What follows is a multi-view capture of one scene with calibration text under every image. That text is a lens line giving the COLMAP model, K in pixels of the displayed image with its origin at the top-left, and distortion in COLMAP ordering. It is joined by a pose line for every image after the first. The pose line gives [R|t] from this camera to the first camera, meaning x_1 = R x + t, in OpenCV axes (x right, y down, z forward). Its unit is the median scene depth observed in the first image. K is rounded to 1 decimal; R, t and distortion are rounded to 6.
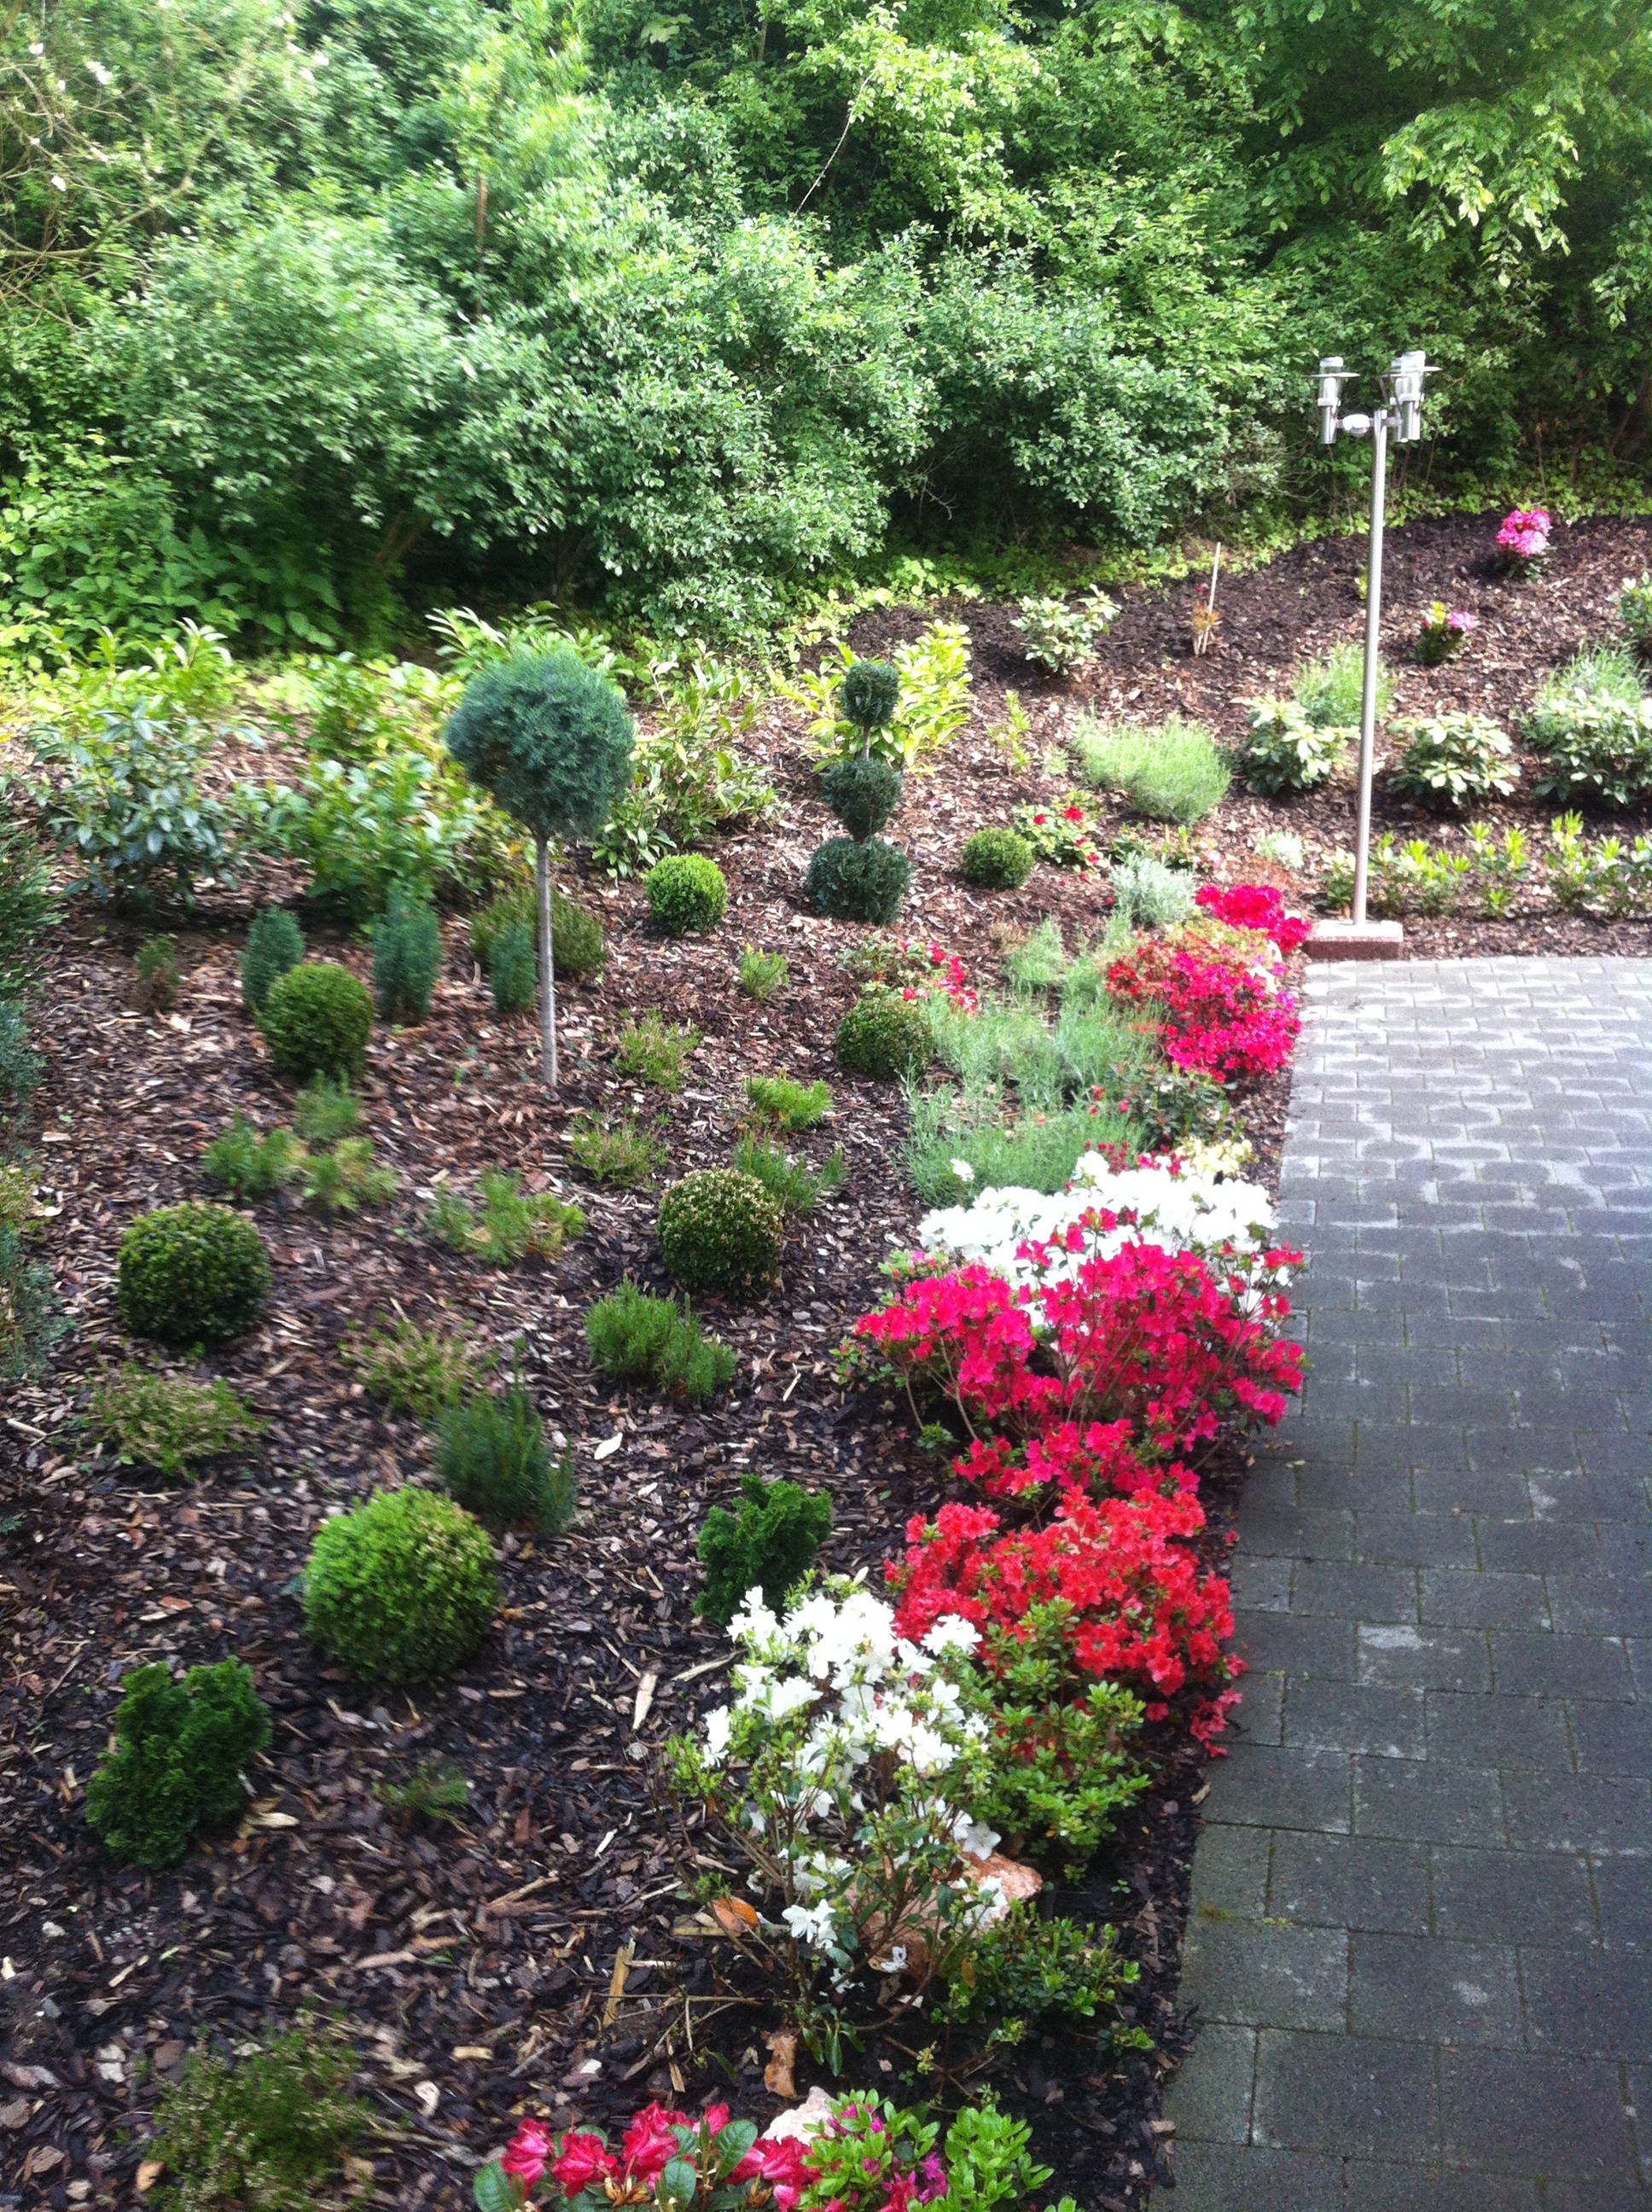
lens RADIAL K [[2163.2, 0, 826.0], [0, 2163.2, 1106.0], [0, 0, 1]] dist [0.136969, -0.437123]
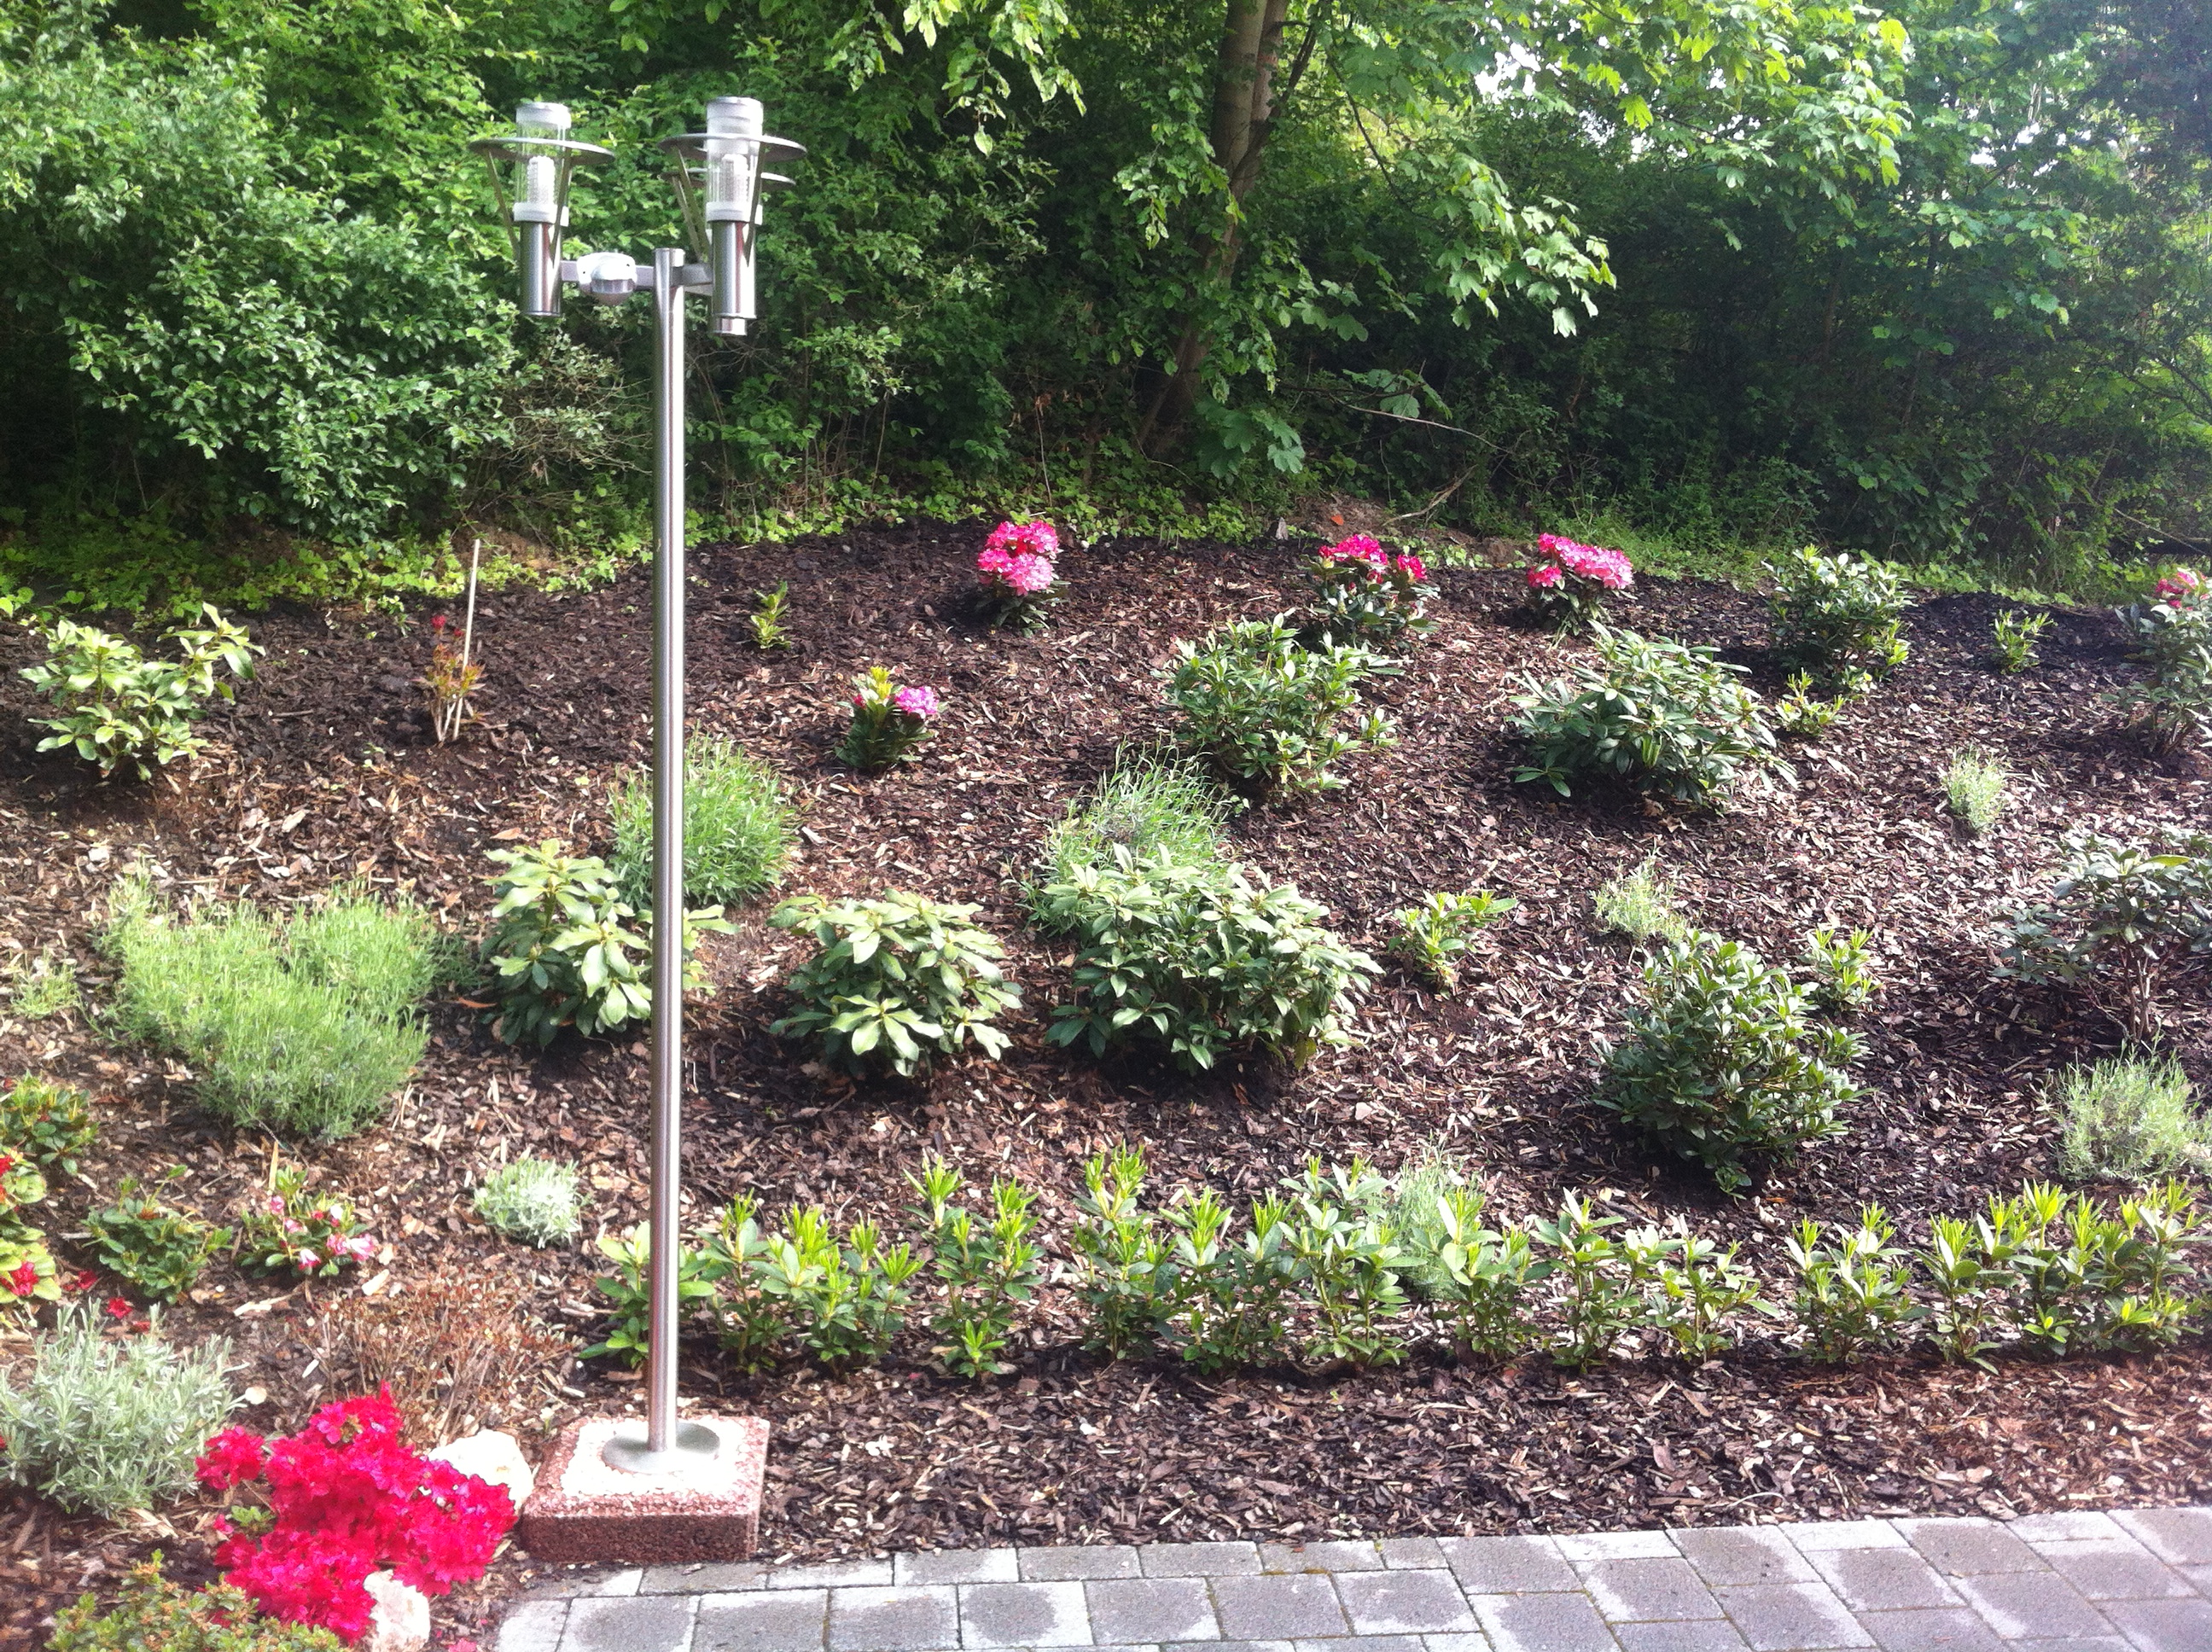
lens RADIAL K [[2121.3, 0, 1096.0], [0, 2121.3, 880.2], [0, 0, 1]] dist [0.140401, -0.377553]
pose [[0.944061, 0.006021, 0.329715, 0.167863], [0.025510, 0.995504, -0.091221, -0.137028], [-0.328782, 0.094529, 0.939663, 0.516454]]
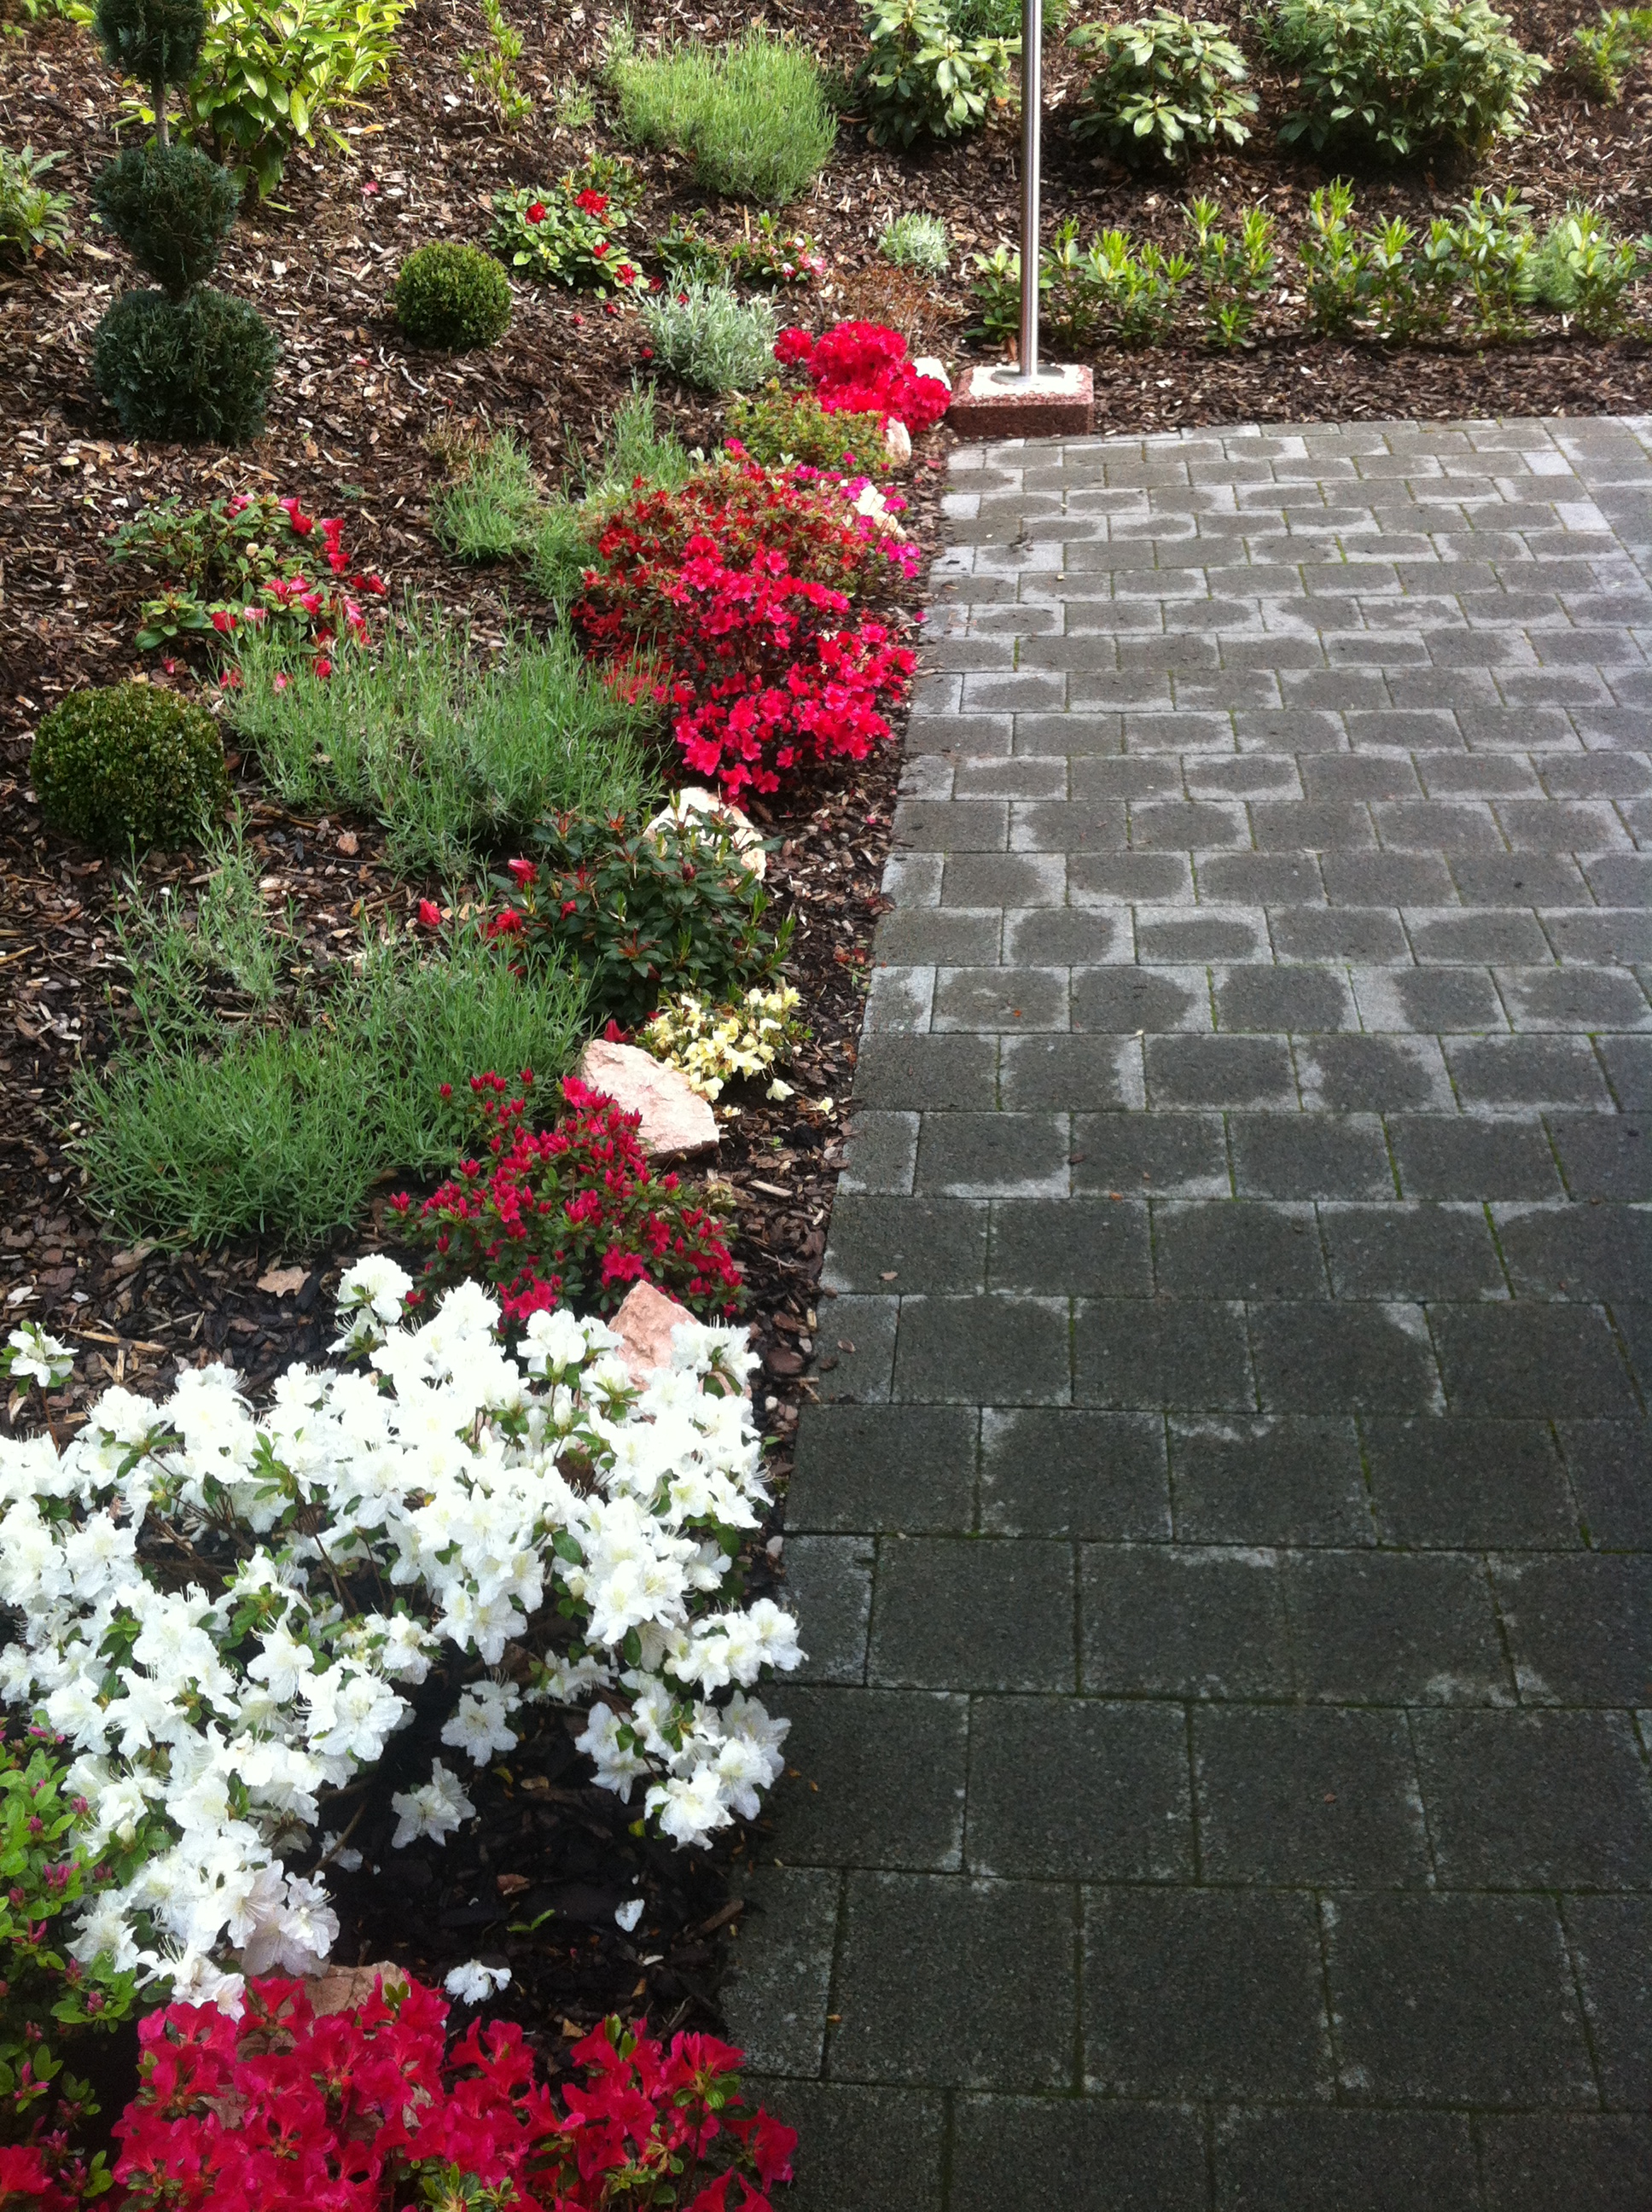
lens RADIAL K [[2180.4, 0, 826.0], [0, 2180.4, 1106.0], [0, 0, 1]] dist [0.071257, -0.266388]
pose [[0.989766, -0.084745, 0.114812, 0.080902], [0.047223, 0.953747, 0.296879, -0.064703], [-0.134660, -0.288419, 0.947988, 0.287767]]
